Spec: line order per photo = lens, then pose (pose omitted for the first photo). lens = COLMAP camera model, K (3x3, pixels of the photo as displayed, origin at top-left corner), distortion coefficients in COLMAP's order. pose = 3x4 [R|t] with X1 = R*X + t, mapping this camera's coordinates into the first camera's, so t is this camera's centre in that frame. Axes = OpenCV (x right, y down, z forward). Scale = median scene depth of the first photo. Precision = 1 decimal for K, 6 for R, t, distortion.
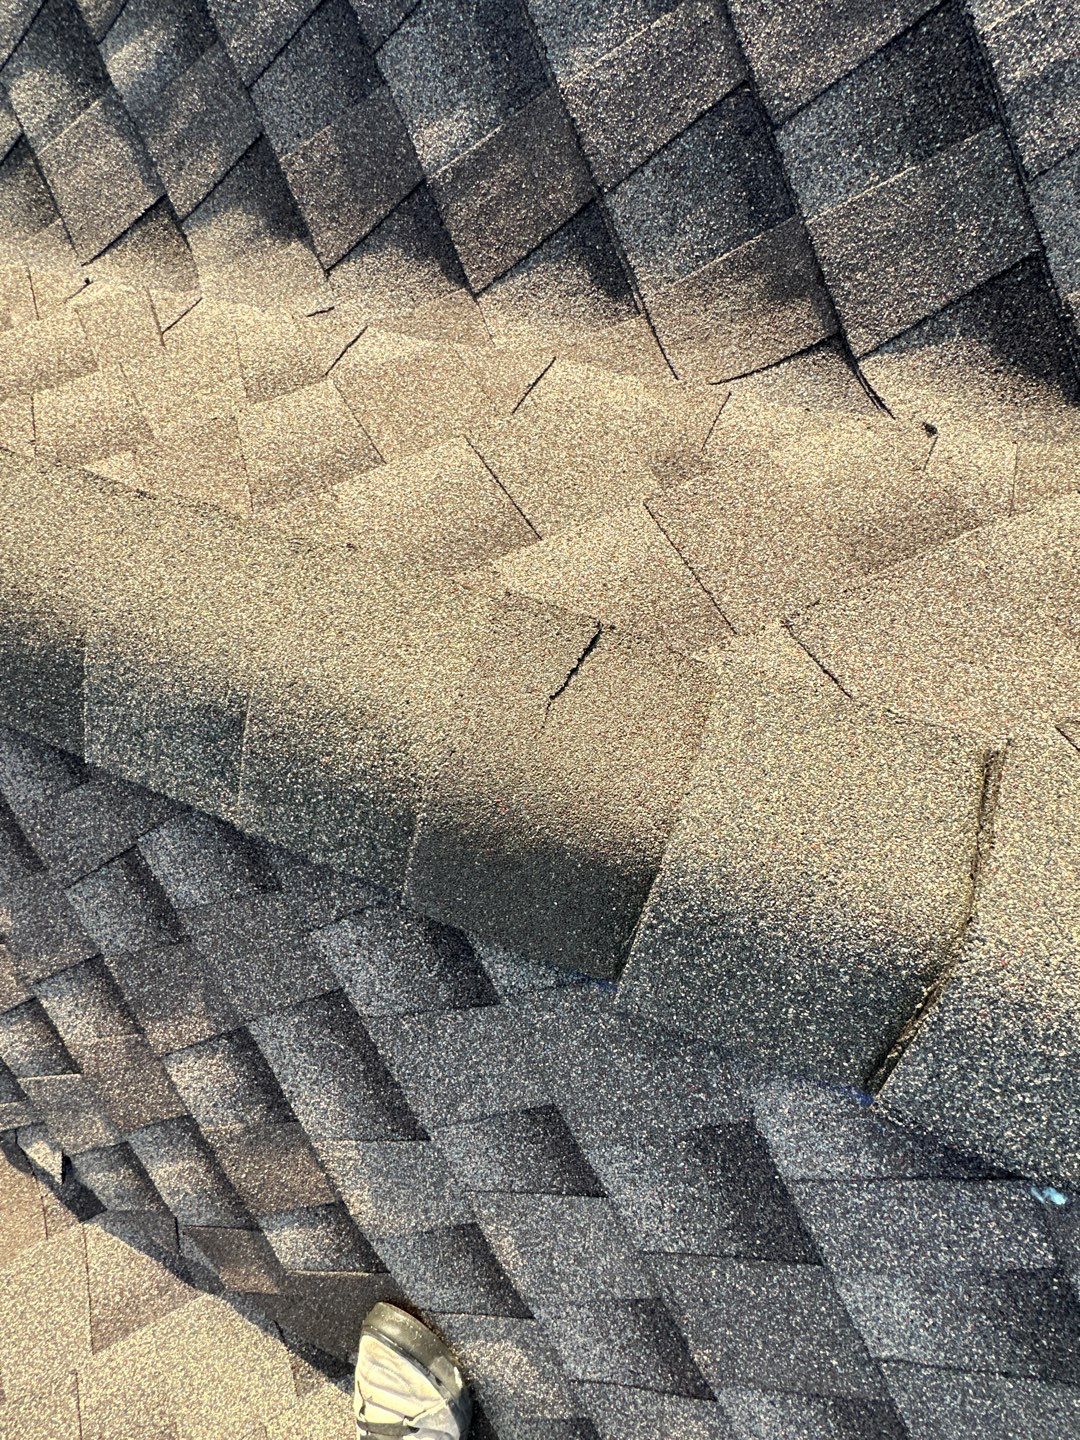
lens RADIAL K [[661.9, 0, 542.1], [0, 661.9, 720.1], [0, 0, 1]] dist [-0.000679, -0.001672]
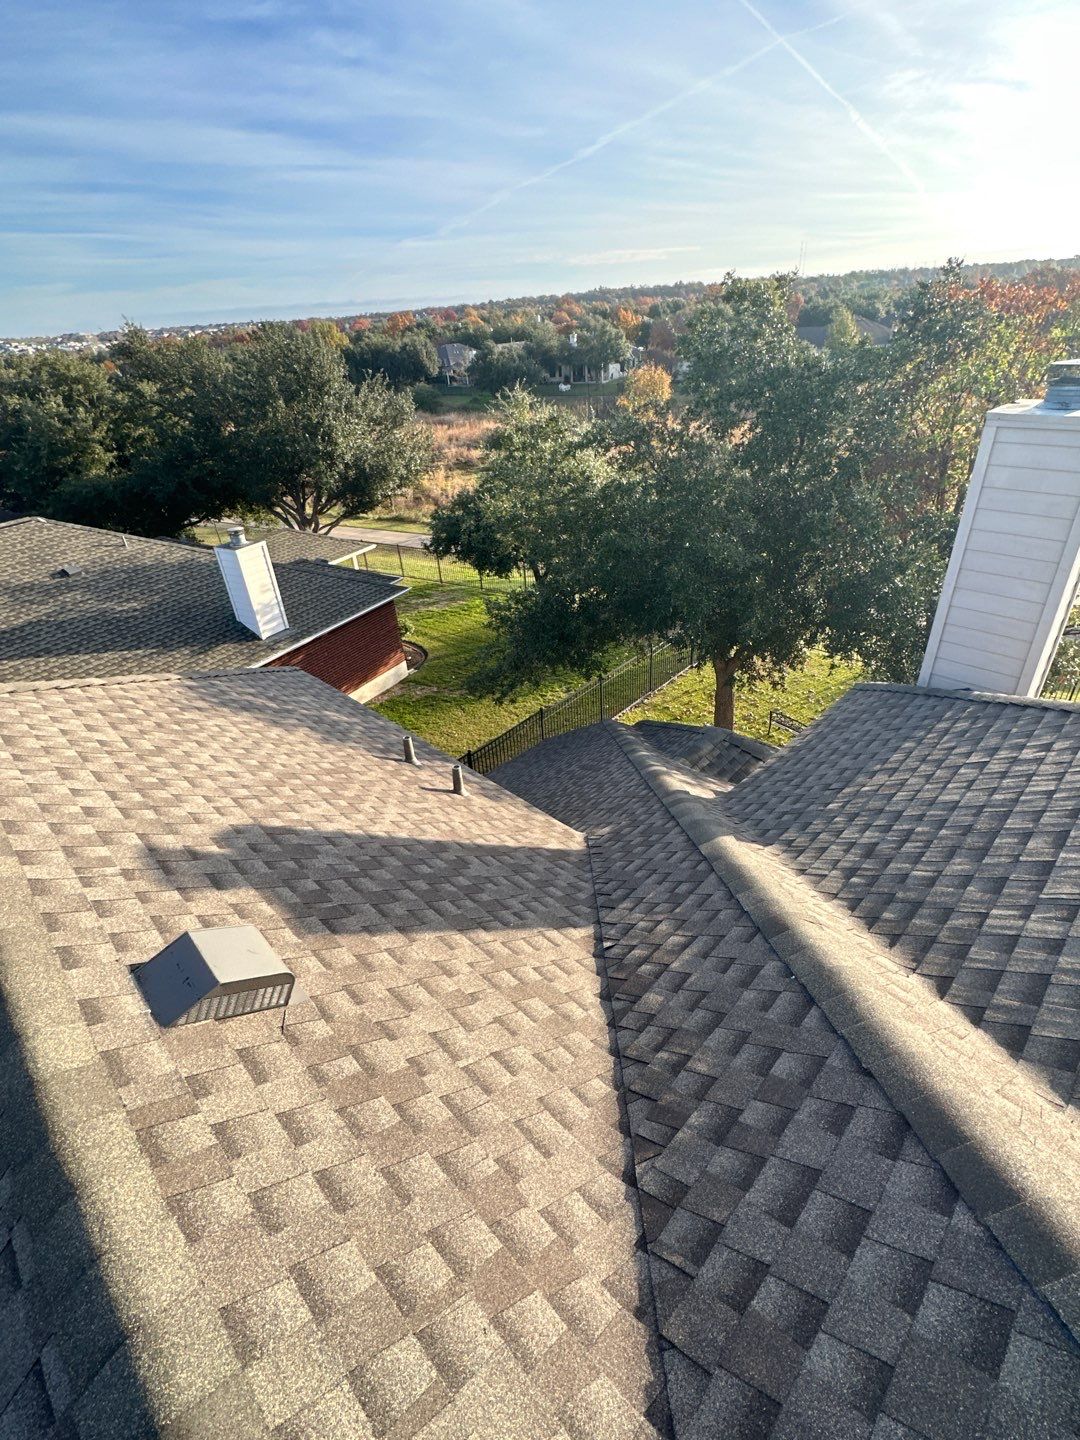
lens RADIAL K [[663.3, 0, 542.2], [0, 663.3, 717.8], [0, 0, 1]] dist [-0.000166, -0.001051]
pose [[0.321387, 0.308090, -0.895428, 3.190466], [-0.944973, 0.165392, -0.282263, 2.826783], [0.061134, 0.936870, 0.344291, -2.312509]]
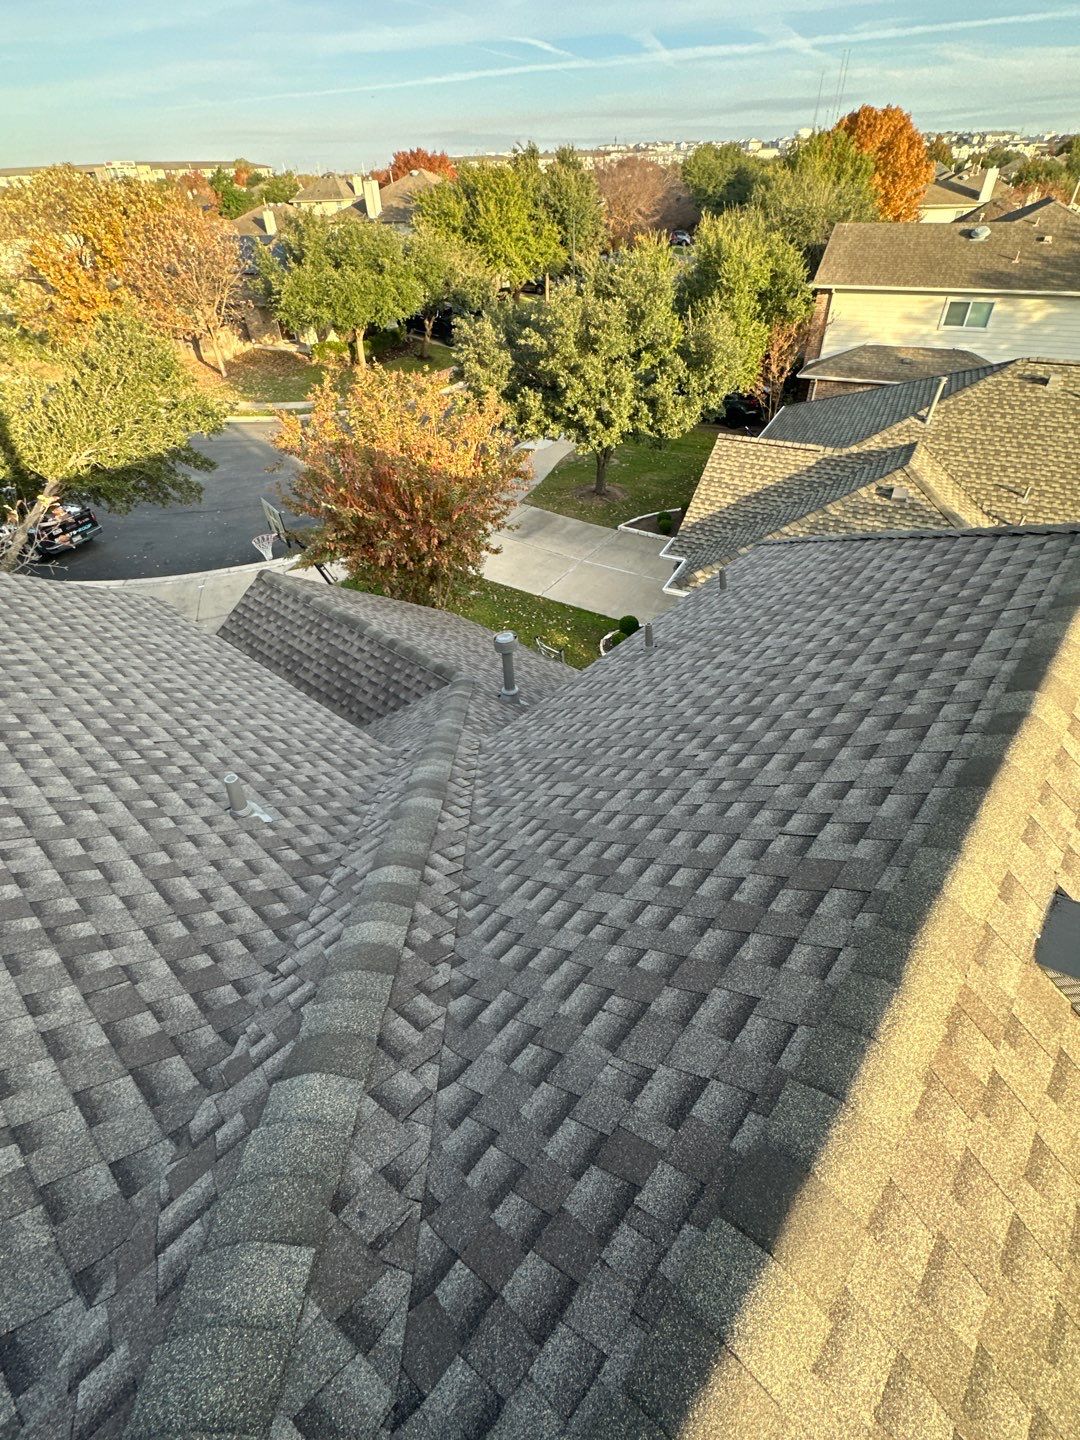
lens RADIAL K [[661.5, 0, 542.8], [0, 661.5, 720.7], [0, 0, 1]] dist [-0.003133, -0.000713]
pose [[-0.902888, 0.140419, -0.406294, 3.318456], [-0.399941, -0.620916, 0.674175, 3.453665], [-0.157608, 0.771198, 0.616777, -2.283887]]
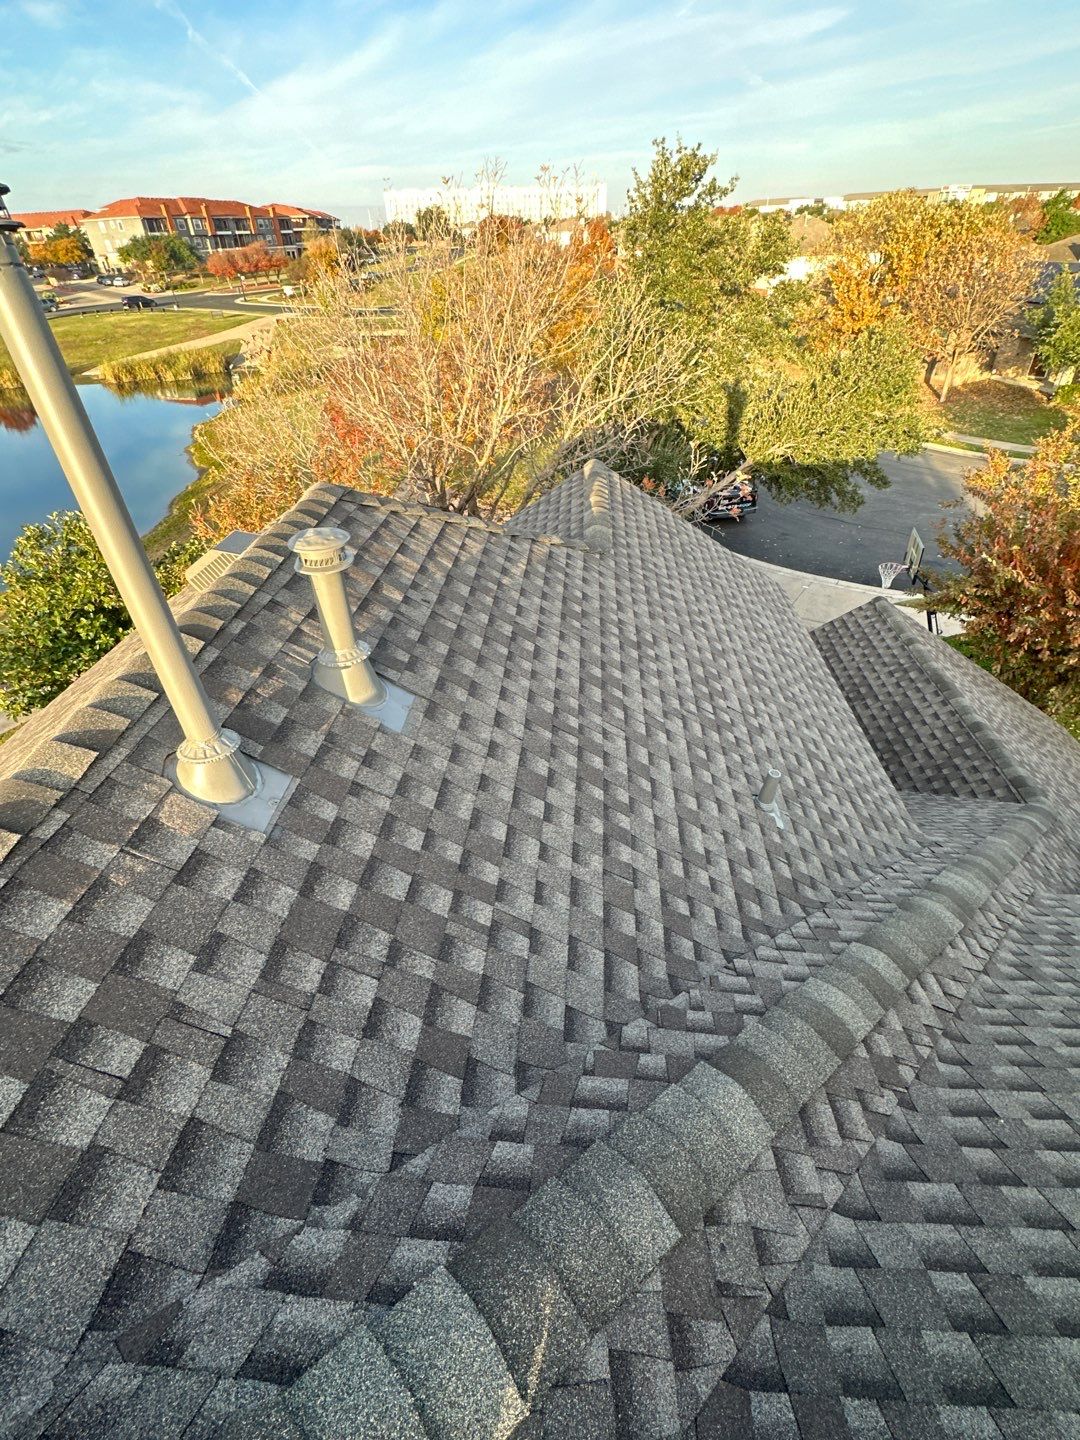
lens RADIAL K [[661.5, 0, 542.8], [0, 661.5, 720.7], [0, 0, 1]] dist [-0.003133, -0.000713]
pose [[-0.873850, -0.393991, 0.284880, 3.878438], [0.477277, -0.583430, 0.657127, 3.469580], [-0.092694, 0.710198, 0.697873, -2.211533]]
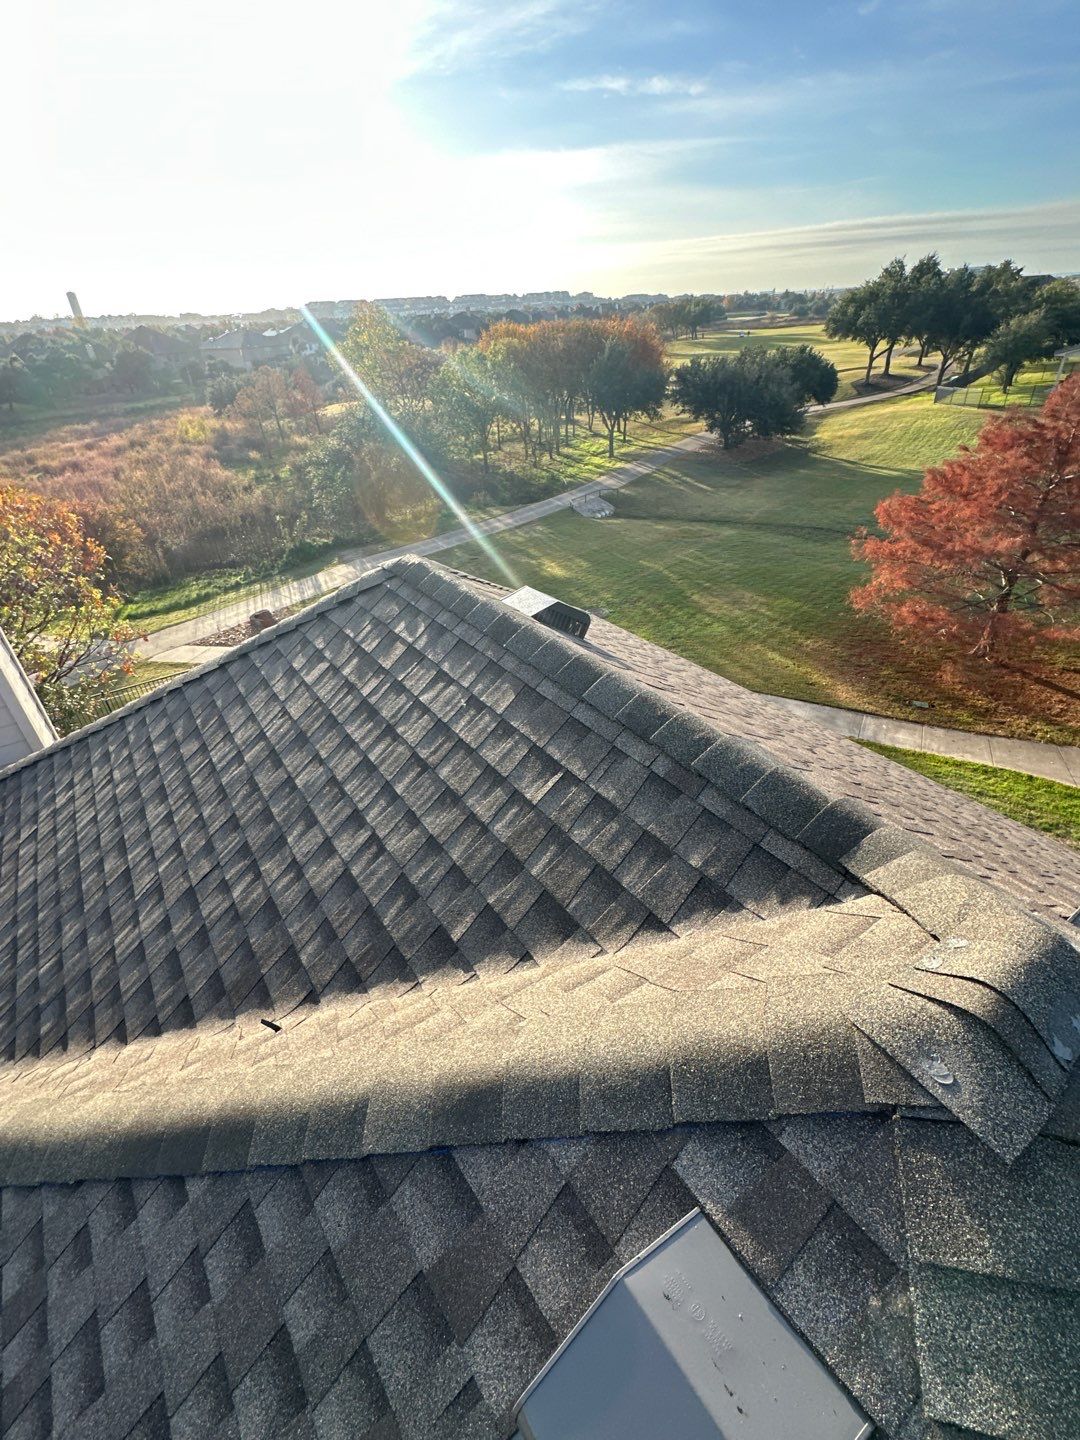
lens RADIAL K [[664.8, 0, 540.4], [0, 664.8, 718.6], [0, 0, 1]] dist [-0.001681, -0.000609]
pose [[0.963264, -0.268543, -0.002682, 3.902990], [0.126648, 0.463047, -0.877239, 2.628268], [0.236818, 0.844673, 0.480047, -2.202965]]
